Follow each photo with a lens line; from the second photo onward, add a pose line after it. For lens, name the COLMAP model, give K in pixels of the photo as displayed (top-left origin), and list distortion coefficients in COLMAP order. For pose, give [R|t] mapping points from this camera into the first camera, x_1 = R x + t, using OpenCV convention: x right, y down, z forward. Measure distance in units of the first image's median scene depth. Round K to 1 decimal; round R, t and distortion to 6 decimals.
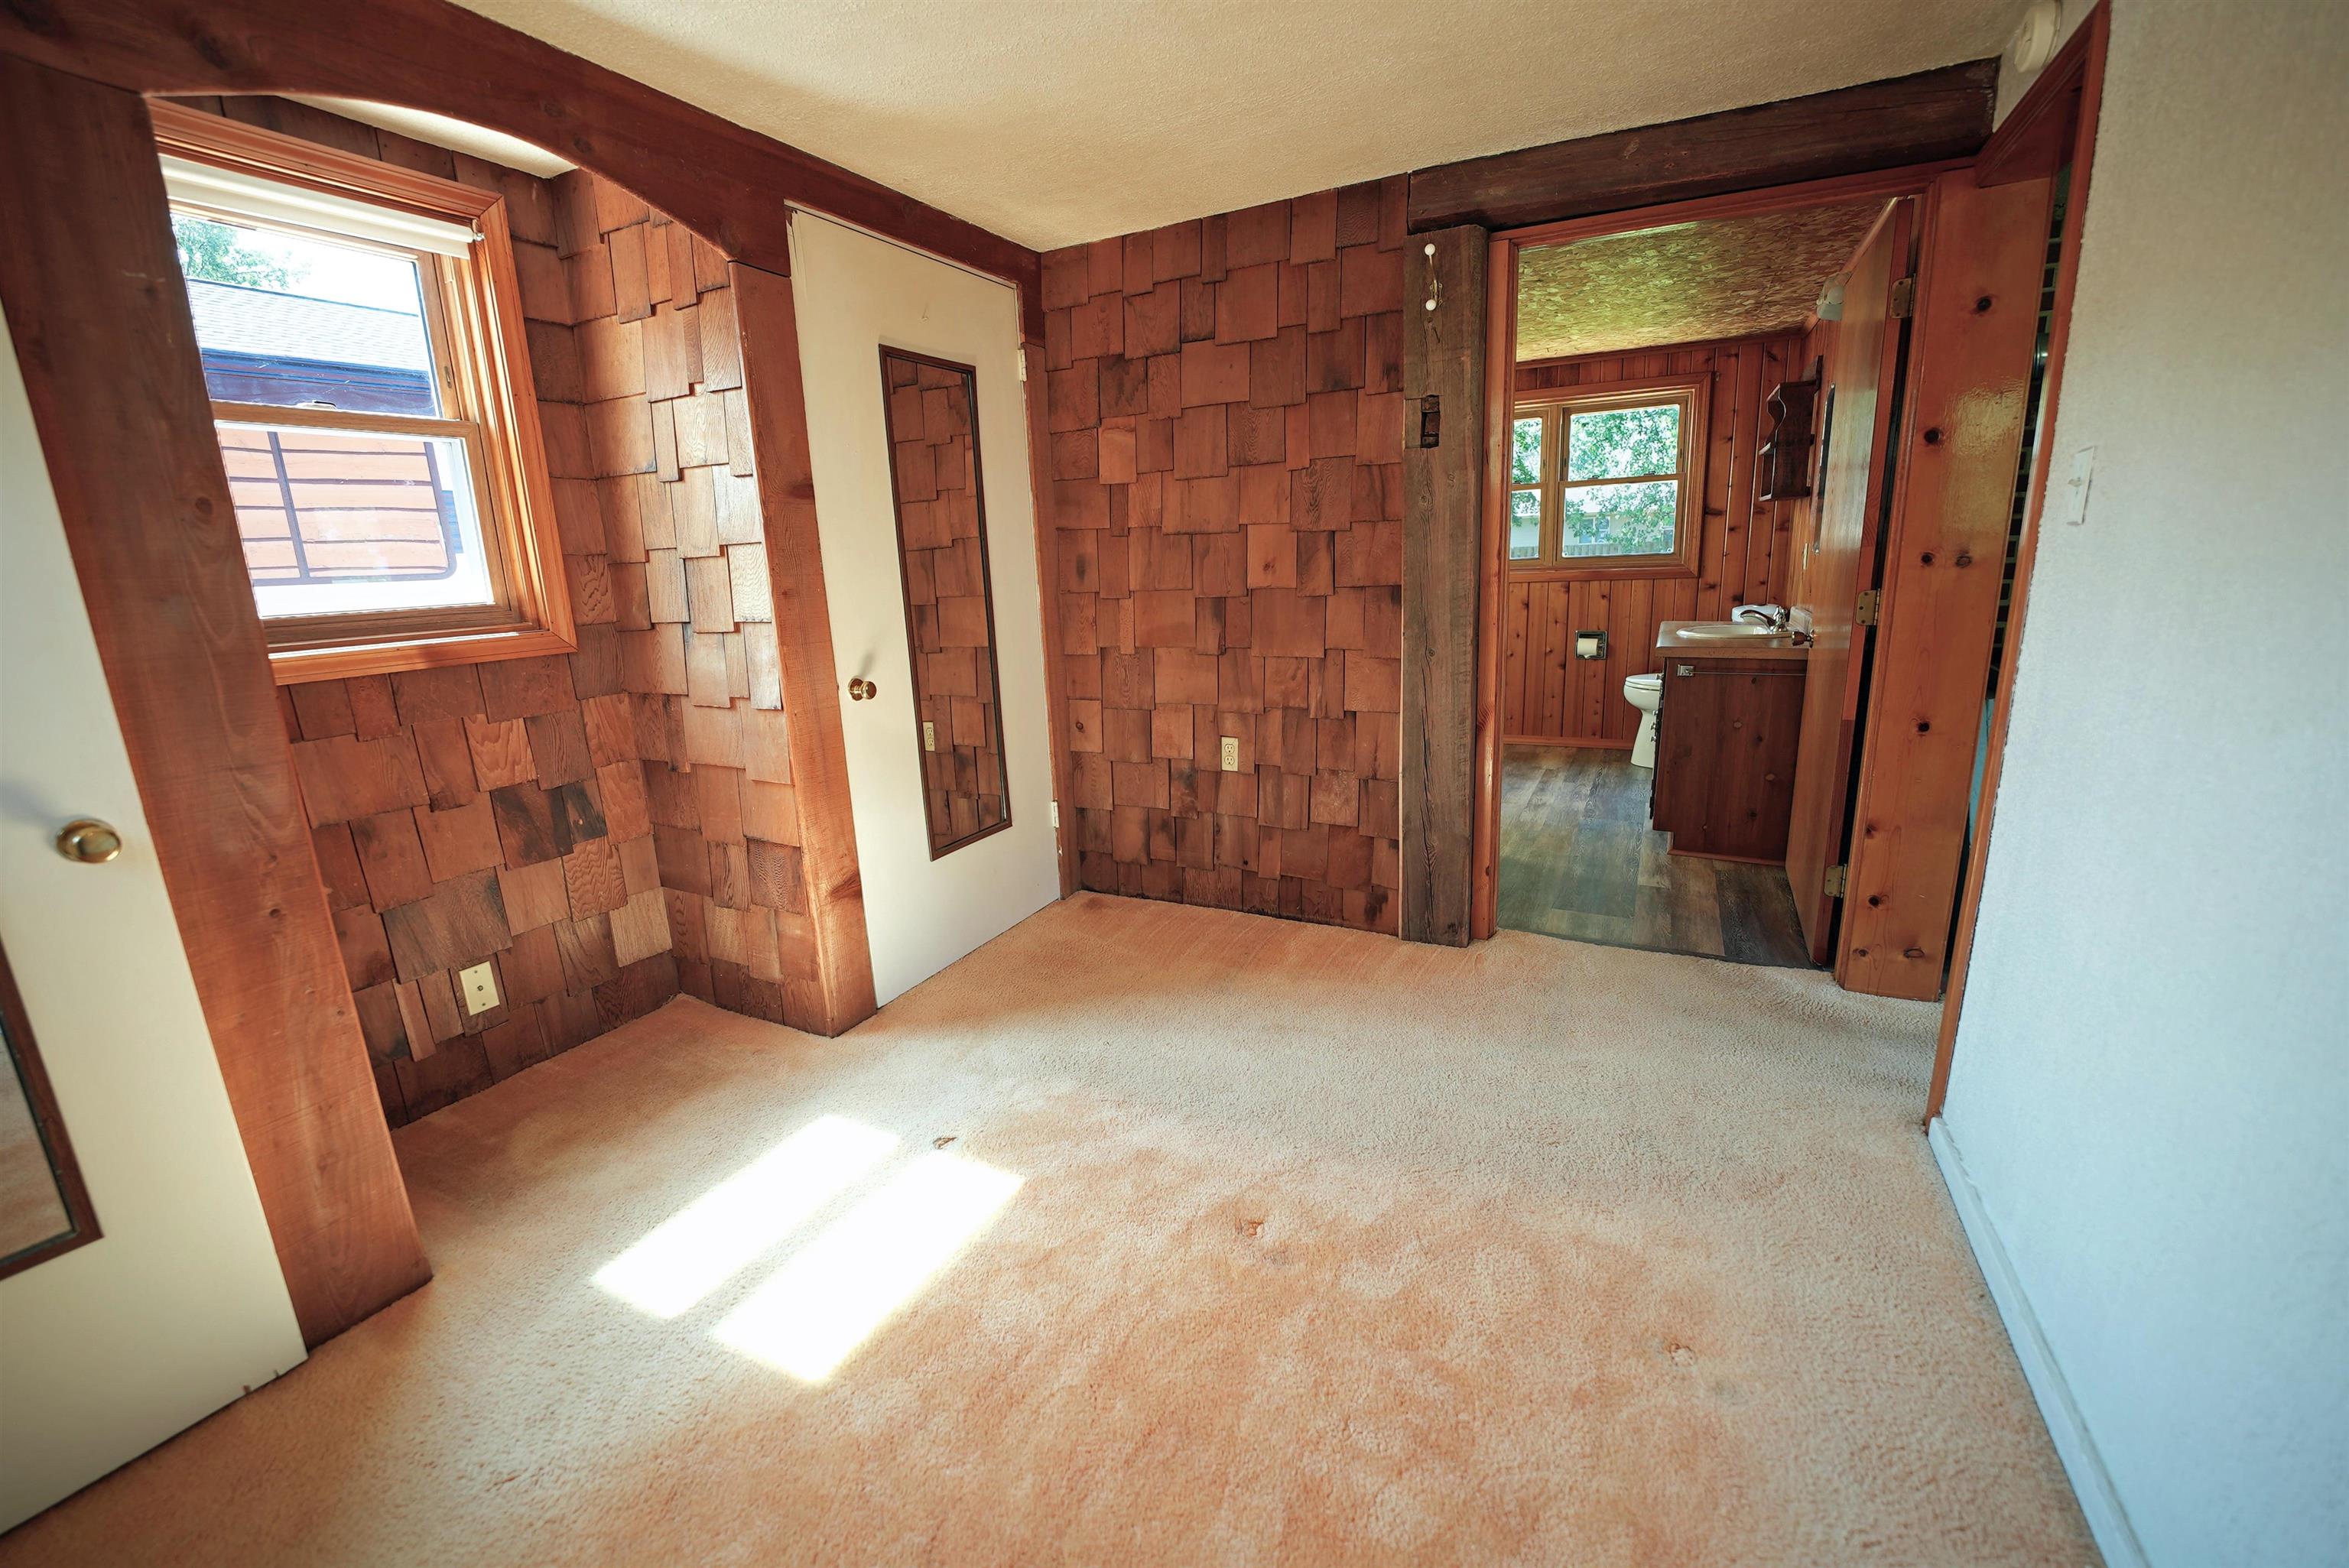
lens RADIAL K [[955.9, 0, 1169.3], [0, 955.9, 781.8], [0, 0, 1]] dist [-0.027625, 0.000373]
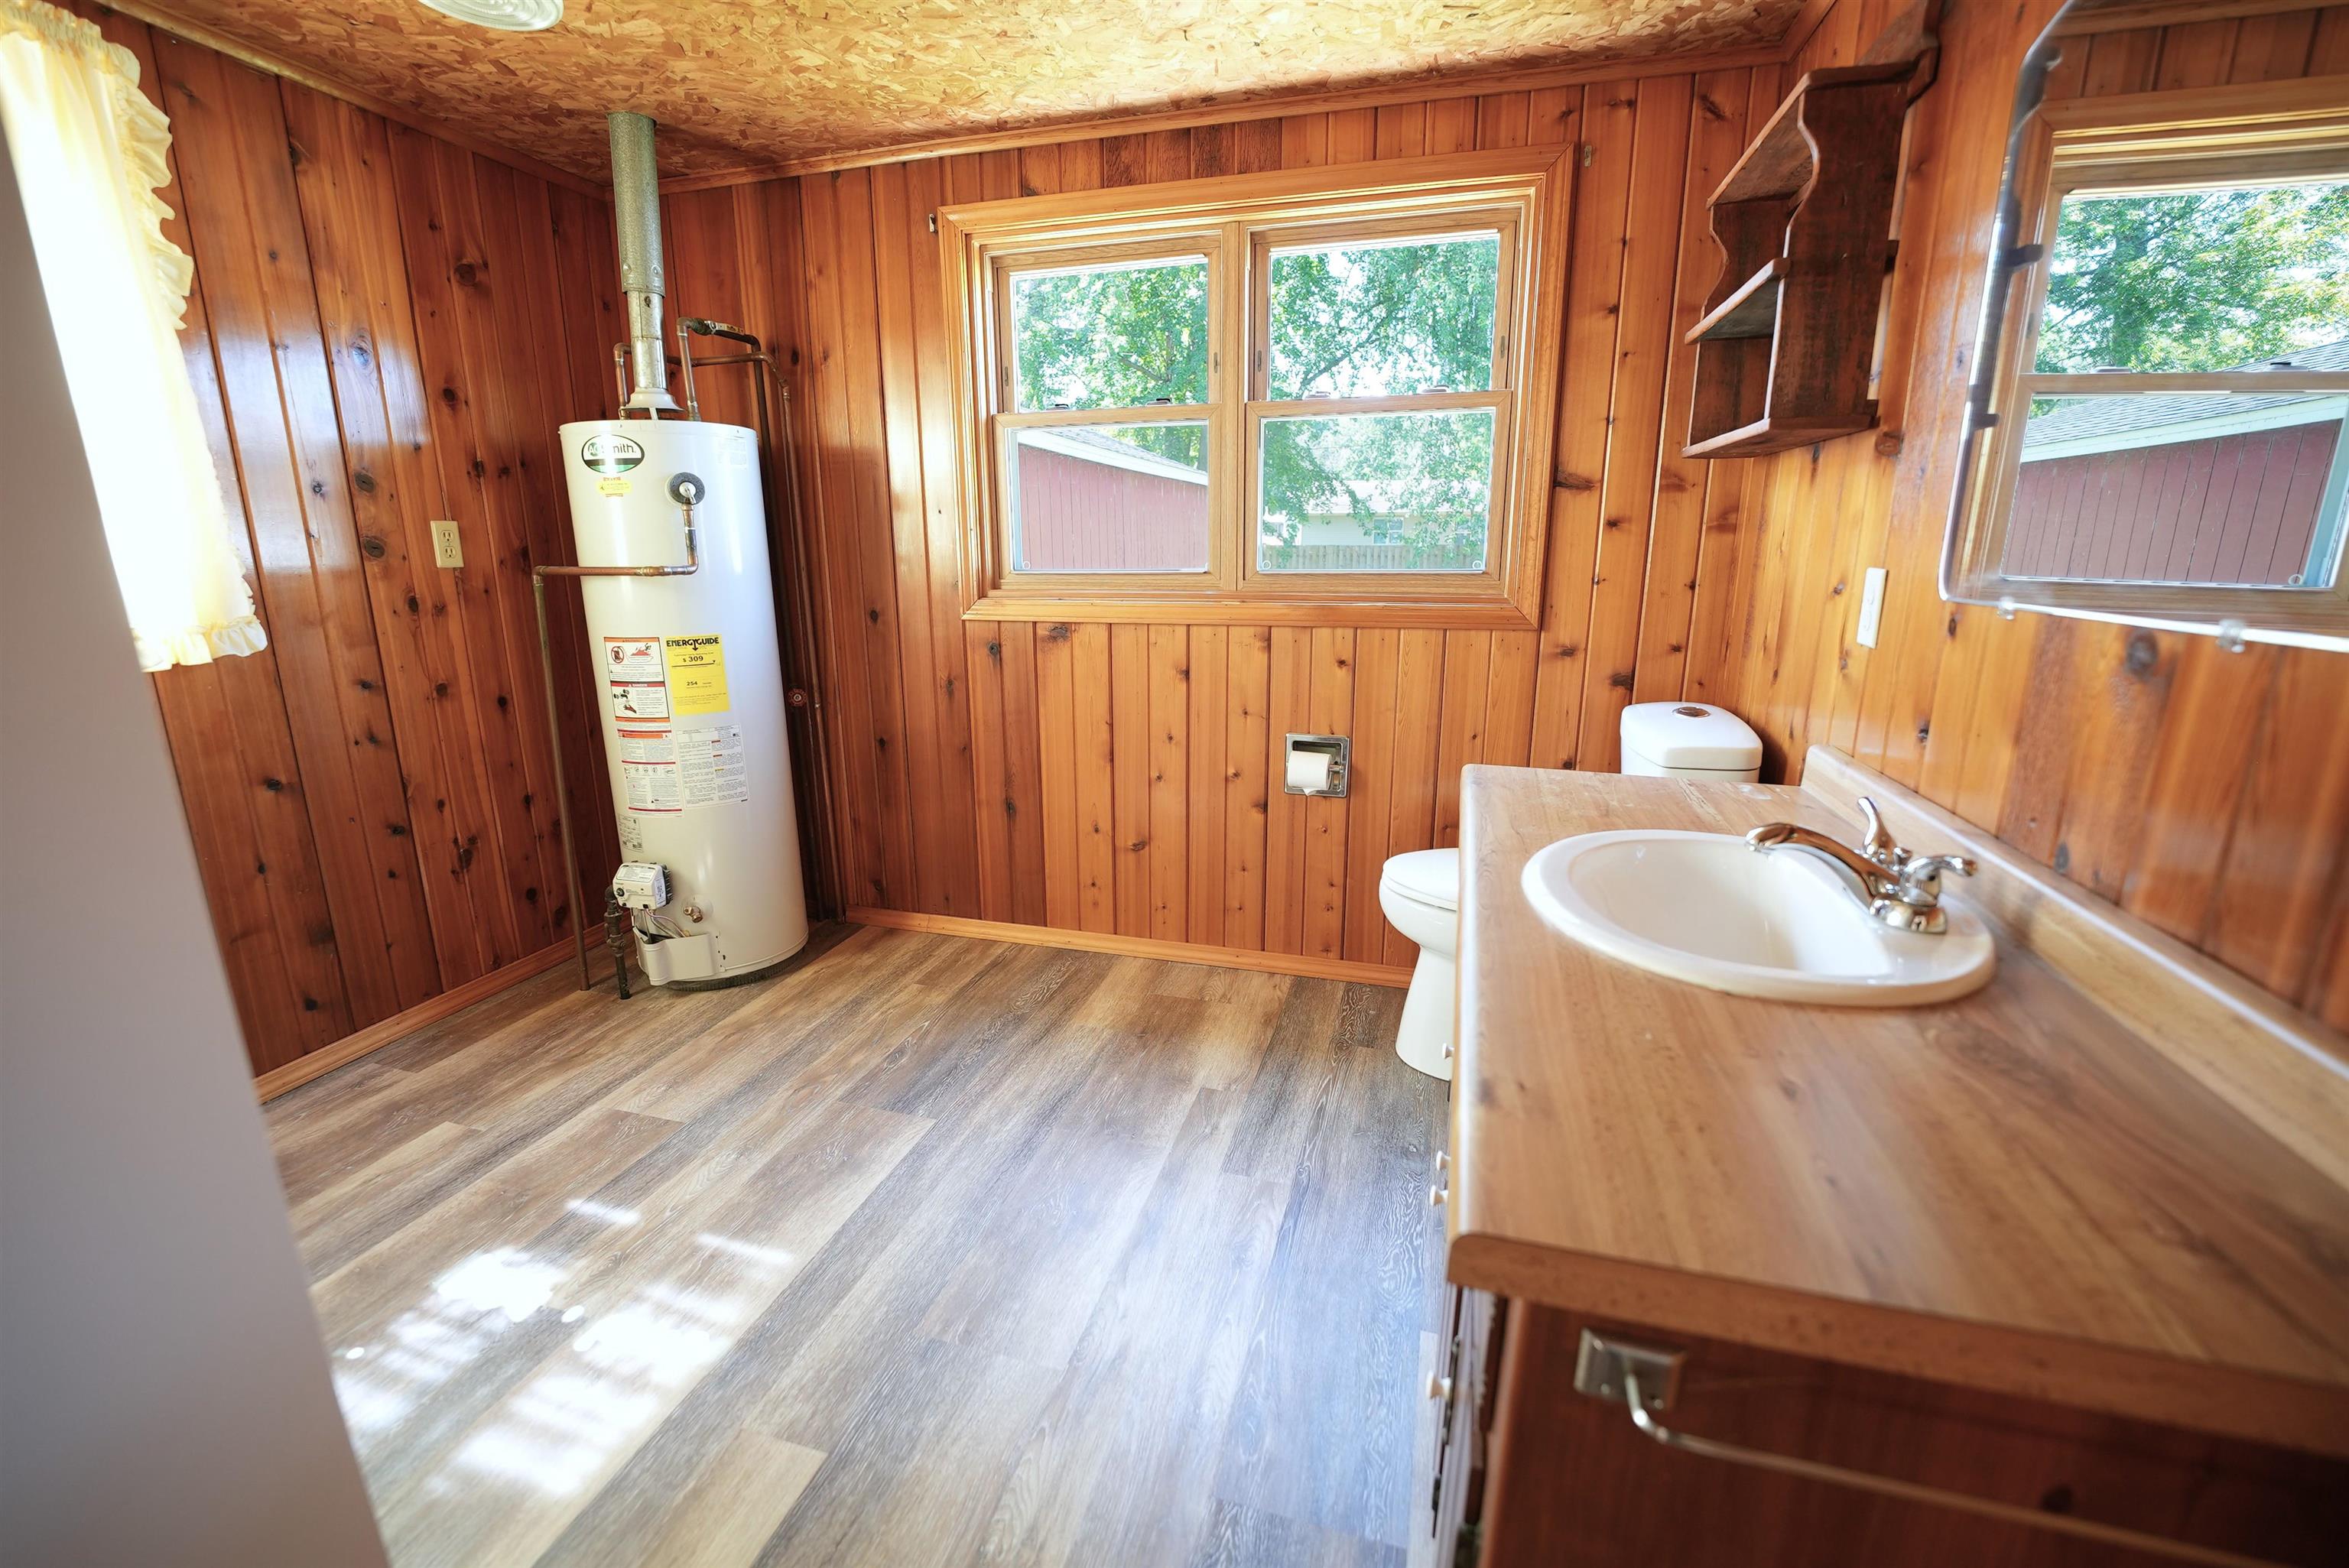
lens RADIAL K [[955.9, 0, 1171.6], [0, 955.9, 782.2], [0, 0, 1]] dist [-0.027625, 0.000373]
pose [[0.981518, -0.007920, 0.191208, 0.309049], [0.005526, 0.999900, 0.013049, -0.153717], [-0.191292, -0.011752, 0.981463, 0.604673]]
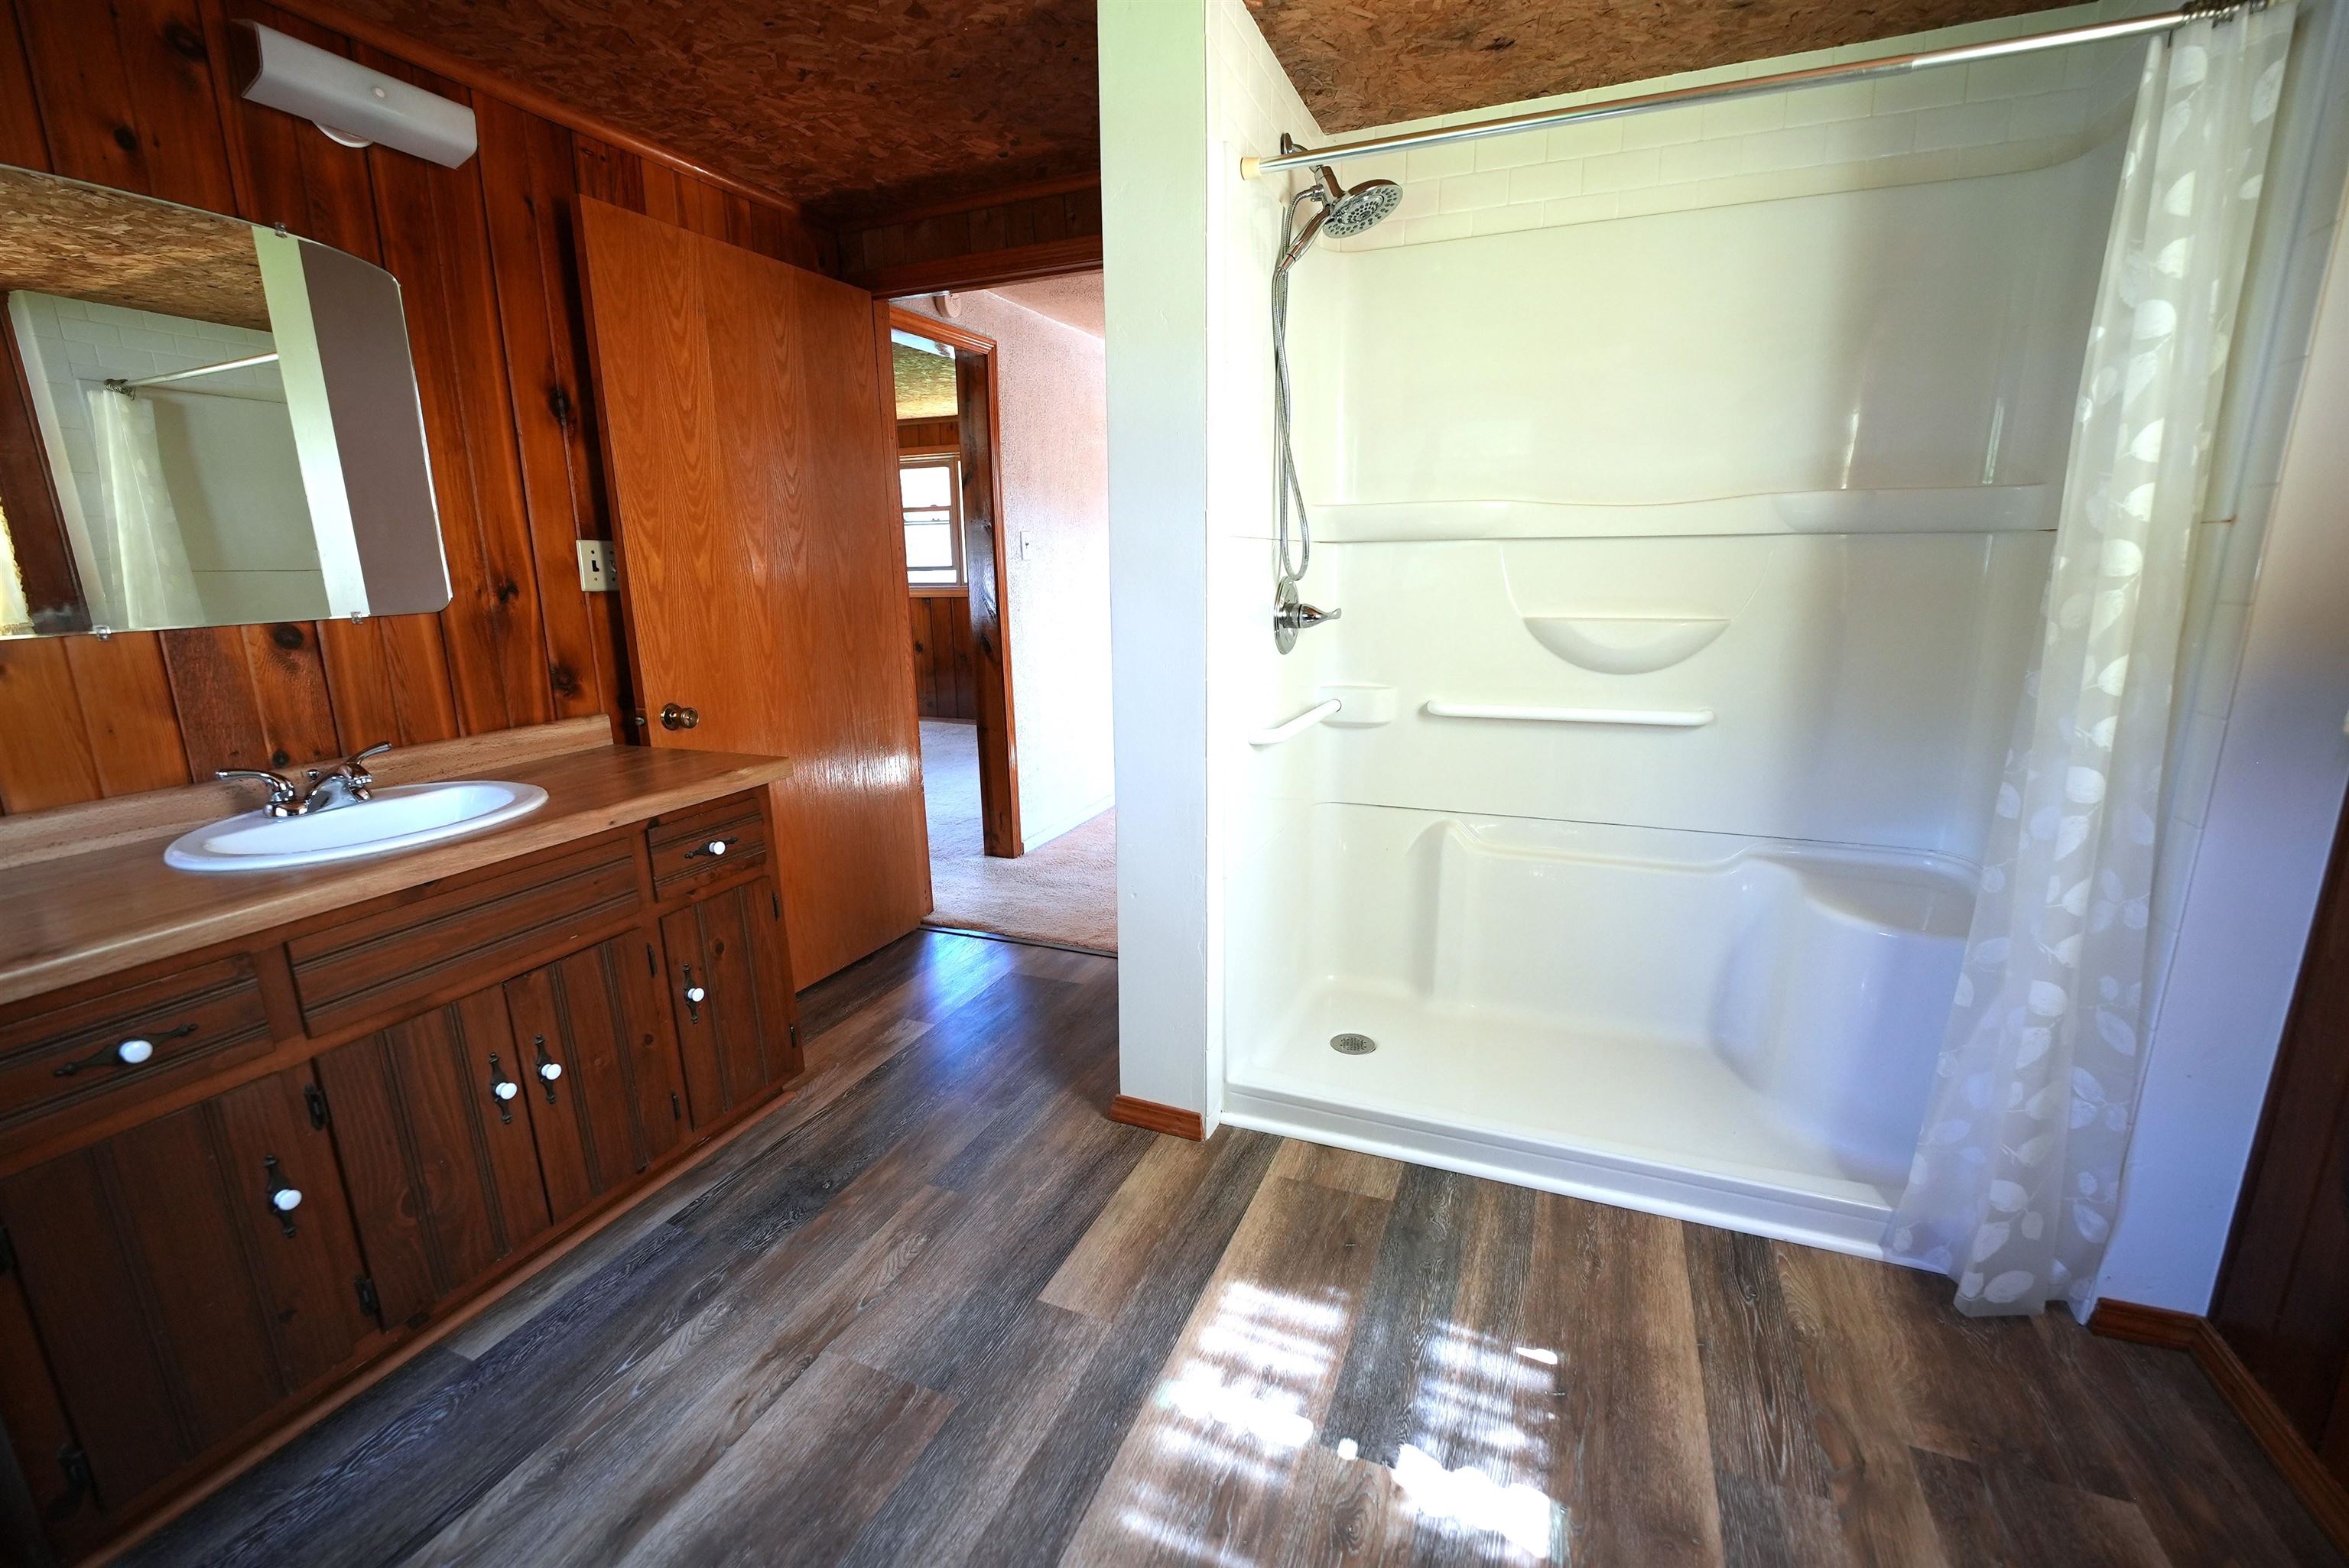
lens RADIAL K [[955.9, 0, 1179.4], [0, 955.9, 779.5], [0, 0, 1]] dist [-0.027625, 0.000373]
pose [[-0.994505, 0.075176, -0.072856, 0.229109], [0.034905, 0.894231, 0.446243, -0.261109], [0.098697, 0.441248, -0.891941, 1.070836]]
